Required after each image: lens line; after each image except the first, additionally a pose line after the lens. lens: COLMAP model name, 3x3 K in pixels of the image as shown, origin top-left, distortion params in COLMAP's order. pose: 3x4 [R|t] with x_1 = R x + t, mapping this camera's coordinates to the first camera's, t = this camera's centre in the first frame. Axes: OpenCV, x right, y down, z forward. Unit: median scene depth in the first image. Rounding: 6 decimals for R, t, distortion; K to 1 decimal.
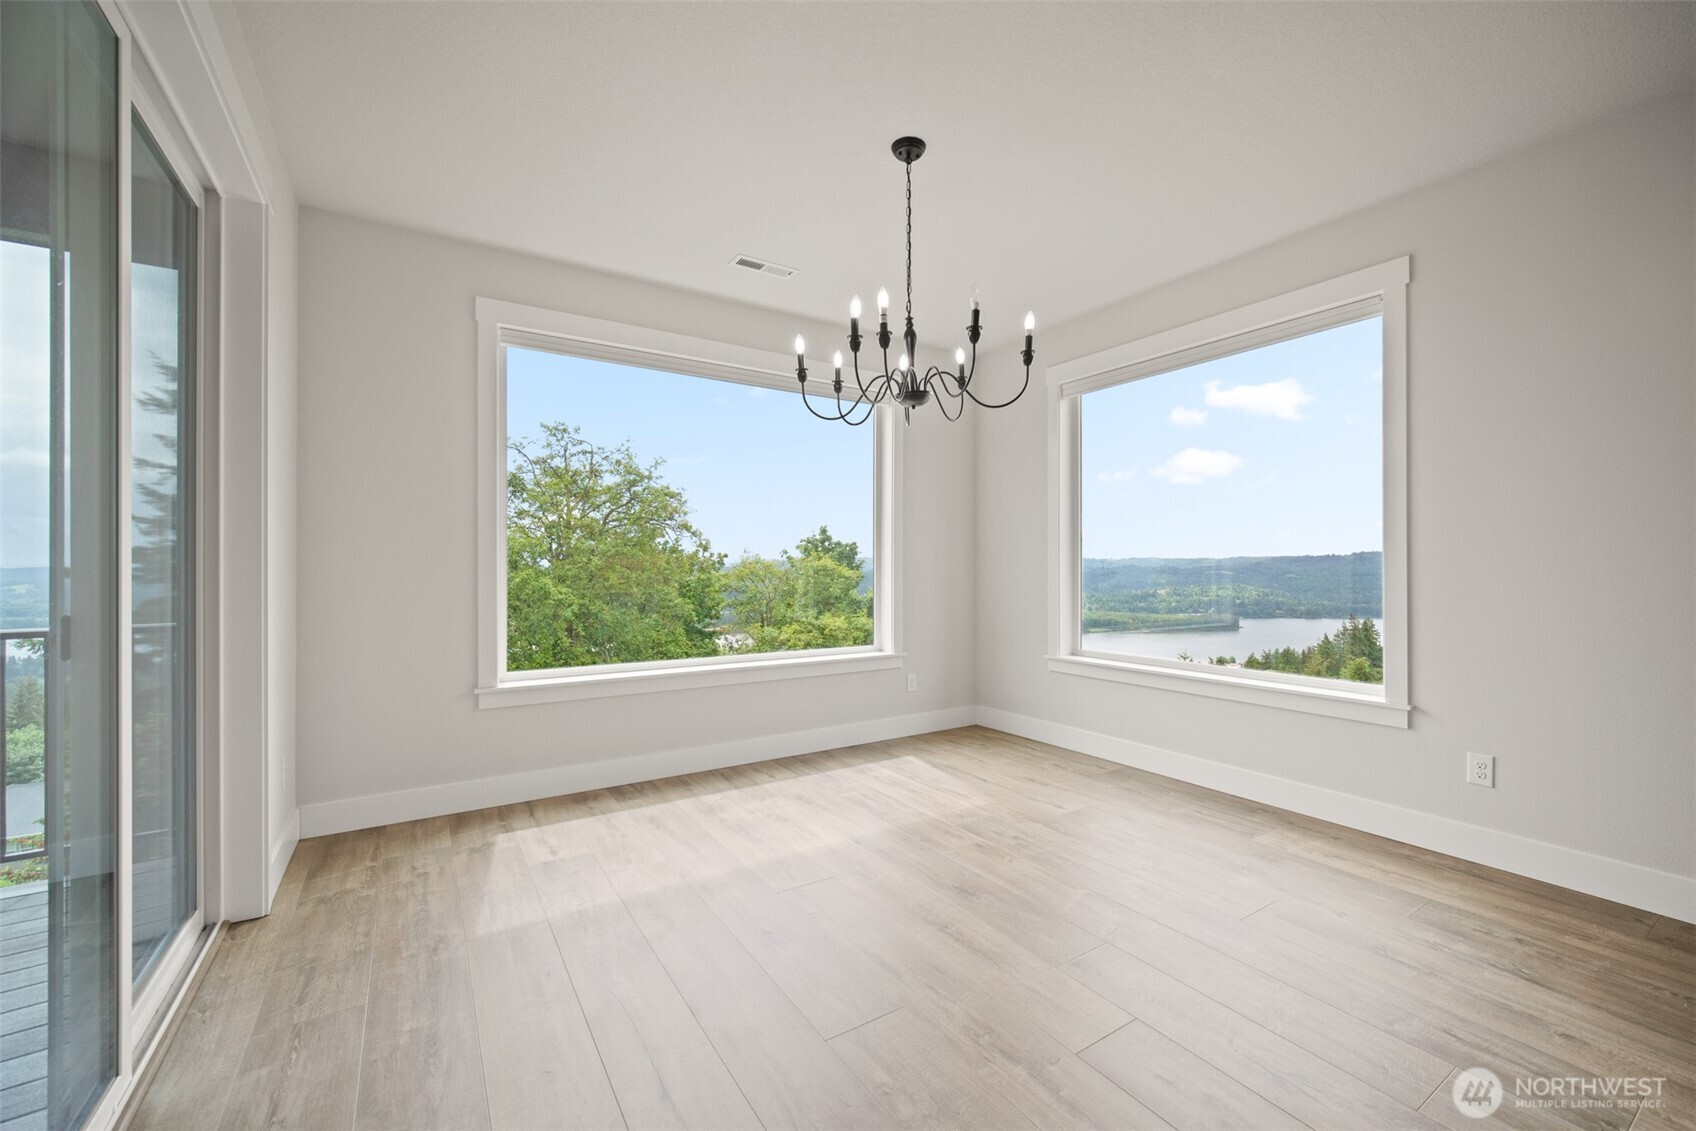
lens RADIAL K [[688.2, 0, 886.6], [0, 688.2, 562.1], [0, 0, 1]] dist [-0.003950, -0.000392]
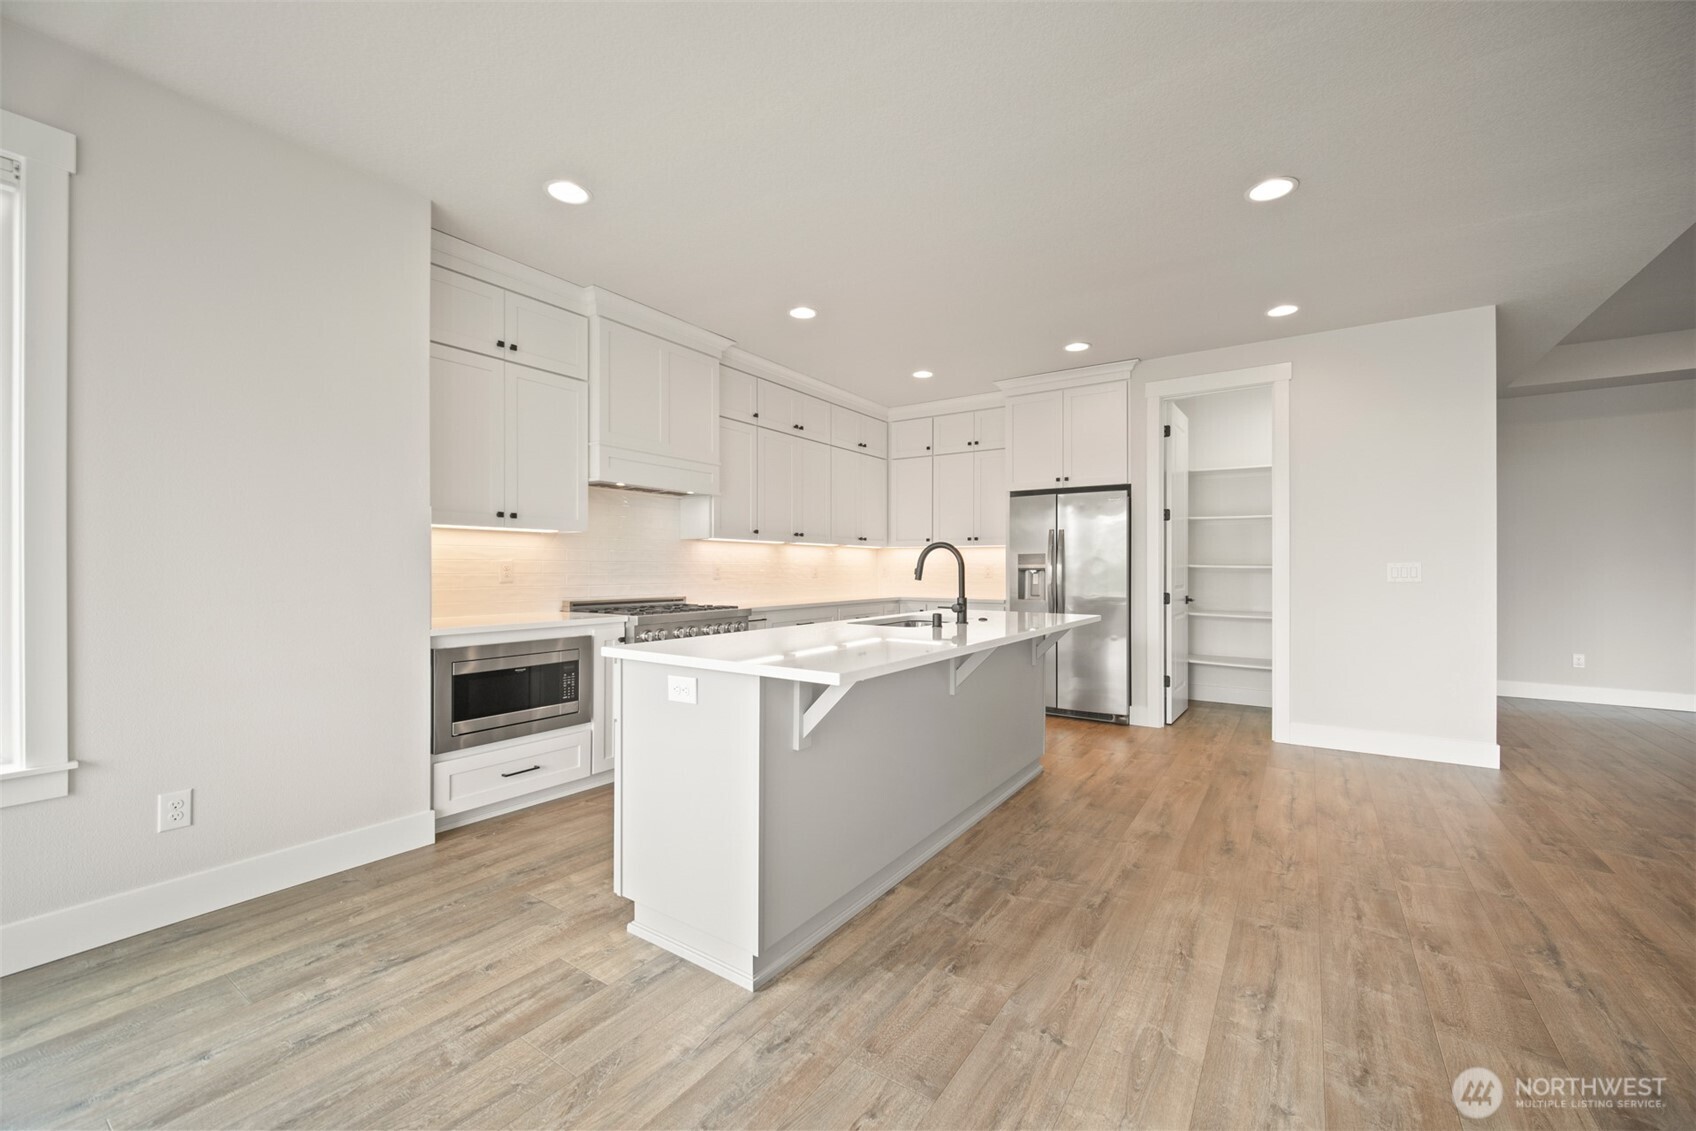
lens RADIAL K [[688.2, 0, 846.5], [0, 688.2, 563.4], [0, 0, 1]] dist [-0.003950, -0.000392]
pose [[-0.365532, 0.003447, 0.930792, -1.290758], [-0.007260, 0.999952, -0.006554, 0.000640], [-0.930770, -0.009153, -0.365490, 3.288447]]
